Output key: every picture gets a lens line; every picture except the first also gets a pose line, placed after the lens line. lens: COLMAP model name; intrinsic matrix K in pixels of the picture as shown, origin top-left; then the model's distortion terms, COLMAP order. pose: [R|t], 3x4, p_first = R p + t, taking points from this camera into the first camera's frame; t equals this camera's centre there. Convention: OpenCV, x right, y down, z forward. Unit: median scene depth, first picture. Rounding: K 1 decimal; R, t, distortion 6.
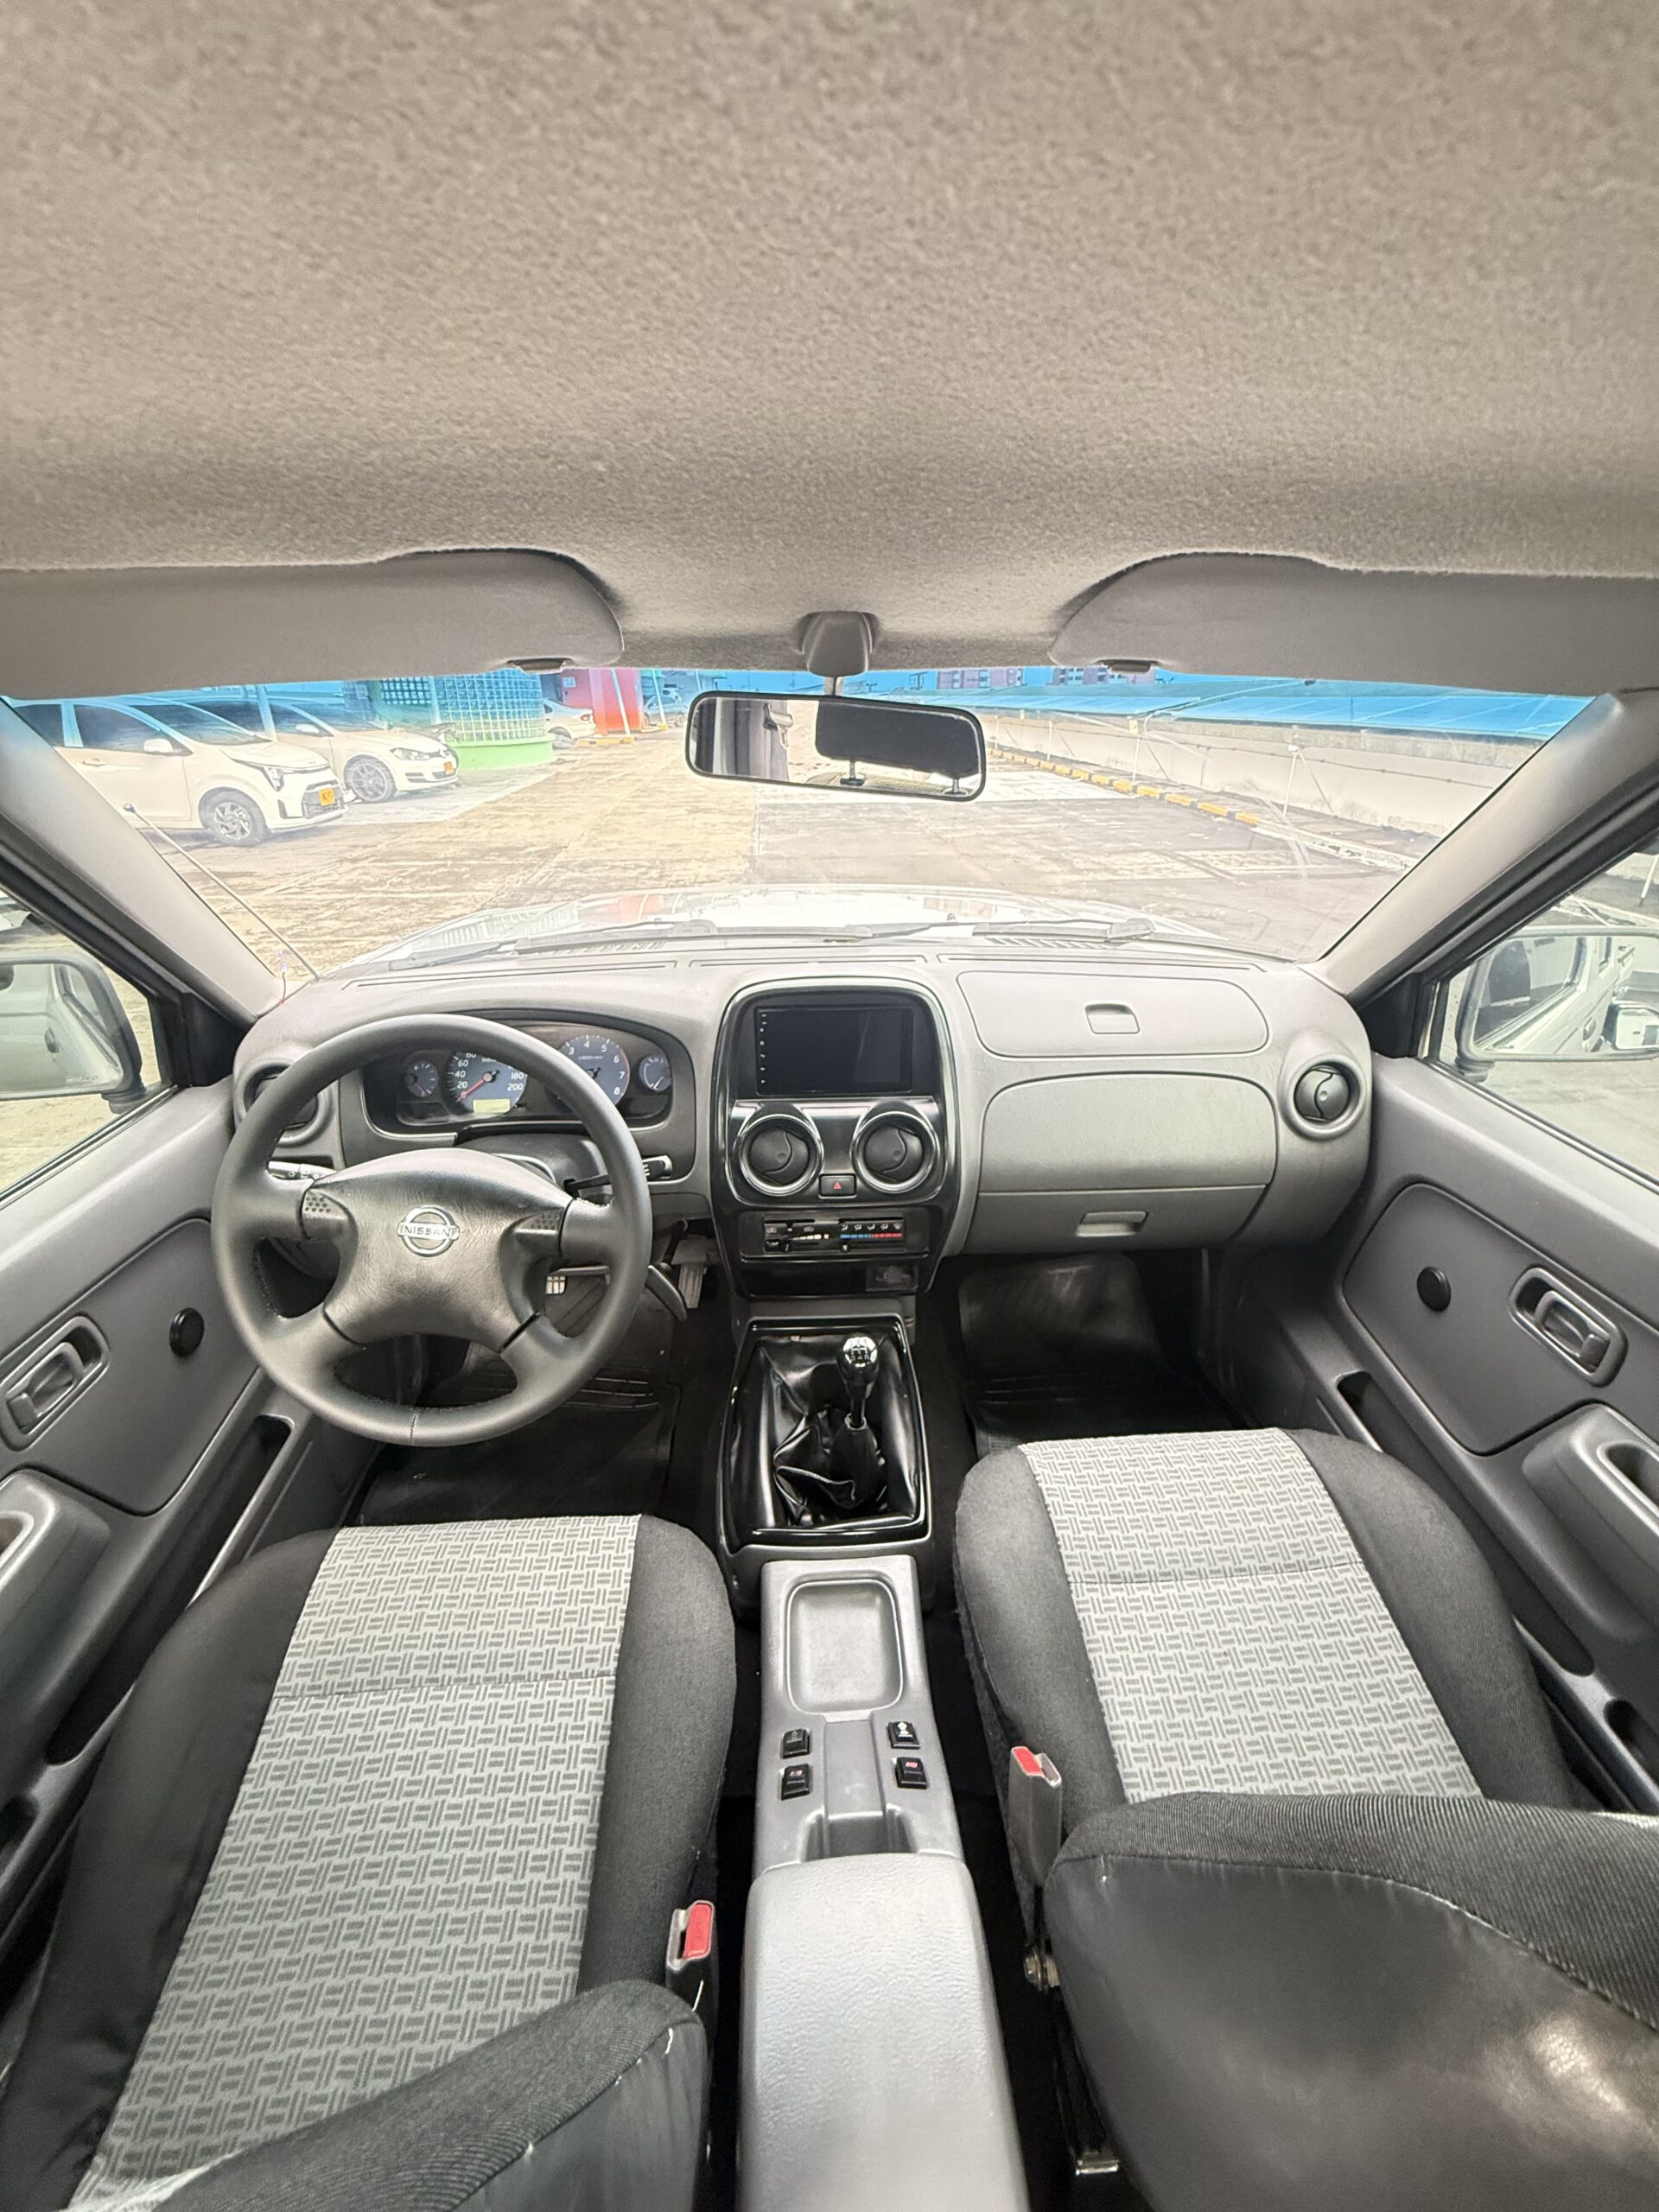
lens RADIAL K [[876.9, 0, 834.6], [0, 876.9, 1104.3], [0, 0, 1]] dist [0.001881, -0.001531]
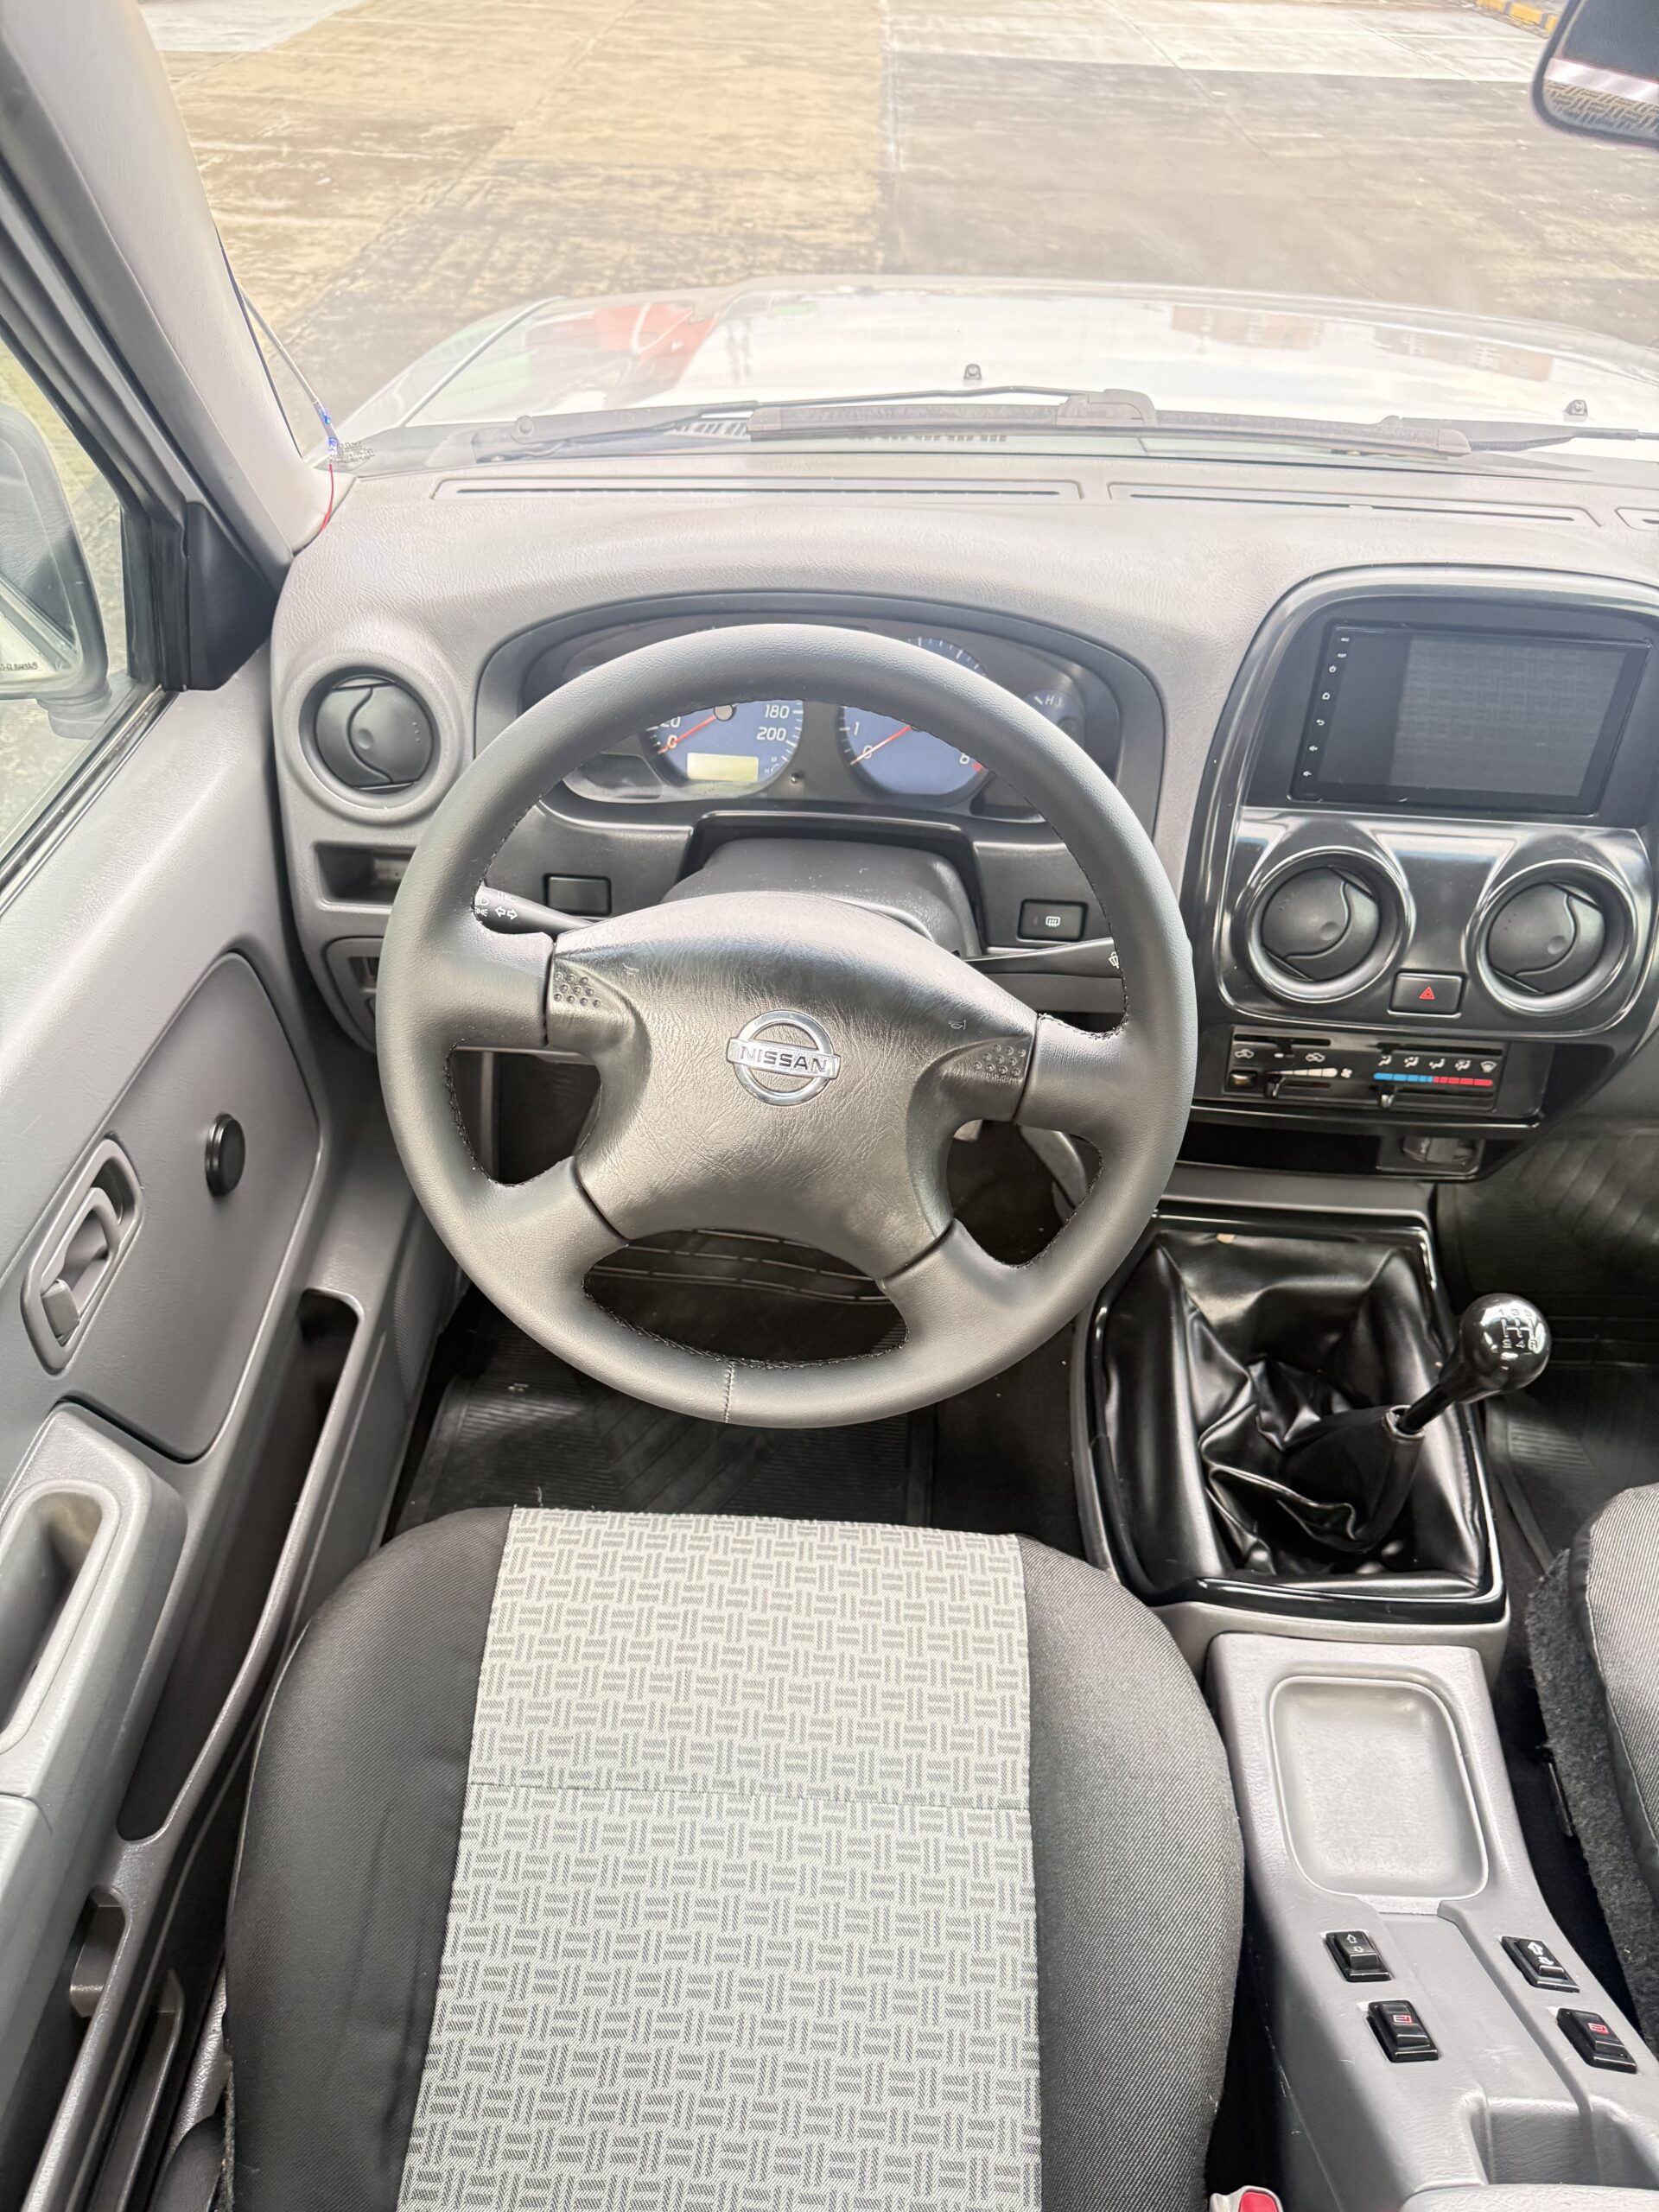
lens RADIAL K [[1575.4, 0, 825.2], [0, 1575.4, 1107.1], [0, 0, 1]] dist [0.005449, -0.014853]
pose [[0.994899, 0.091945, -0.041489, -0.318933], [-0.077950, 0.961832, 0.262302, -0.060633], [0.064023, -0.257730, 0.964094, 0.072488]]
